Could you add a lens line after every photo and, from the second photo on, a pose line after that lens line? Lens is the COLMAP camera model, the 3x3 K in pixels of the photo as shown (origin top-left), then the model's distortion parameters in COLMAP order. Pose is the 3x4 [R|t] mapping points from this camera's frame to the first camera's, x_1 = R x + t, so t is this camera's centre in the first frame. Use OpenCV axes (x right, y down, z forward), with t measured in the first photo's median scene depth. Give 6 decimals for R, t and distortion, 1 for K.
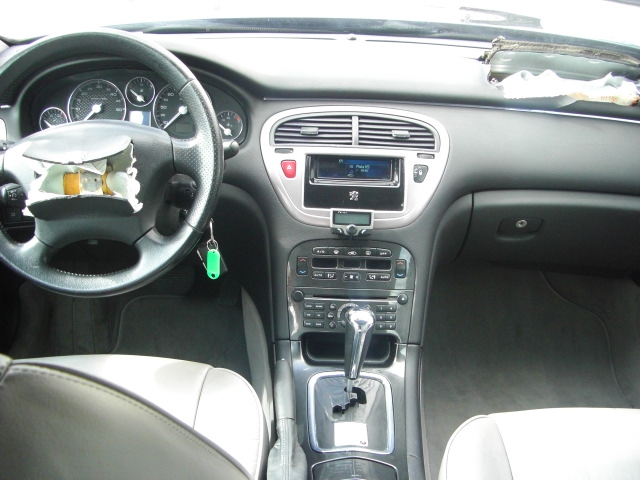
lens RADIAL K [[726.3, 0, 319.5], [0, 726.3, 237.8], [0, 0, 1]] dist [-0.147019, 0.000000]
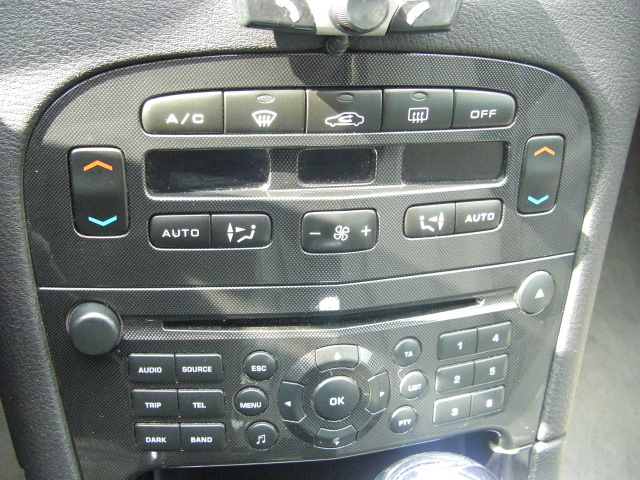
lens RADIAL K [[726.3, 0, 323.7], [0, 726.3, 246.5], [0, 0, 1]] dist [-0.147019, 0.000000]
pose [[0.974802, -0.089485, 0.204337, -0.004313], [-0.002140, 0.912220, 0.409696, -0.028901], [-0.223062, -0.399810, 0.889042, 0.798878]]
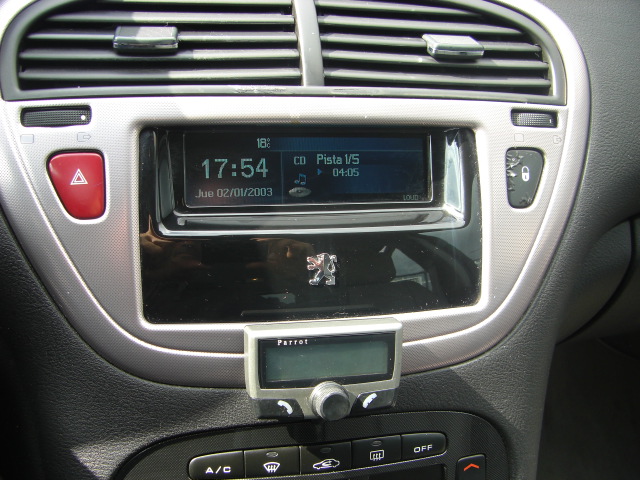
lens RADIAL K [[726.3, 0, 314.8], [0, 726.3, 239.9], [0, 0, 1]] dist [-0.147019, 0.000000]
pose [[0.971512, -0.068976, 0.226729, -0.018378], [0.043865, 0.992513, 0.113986, -0.100403], [-0.232894, -0.100794, 0.967265, 0.720879]]
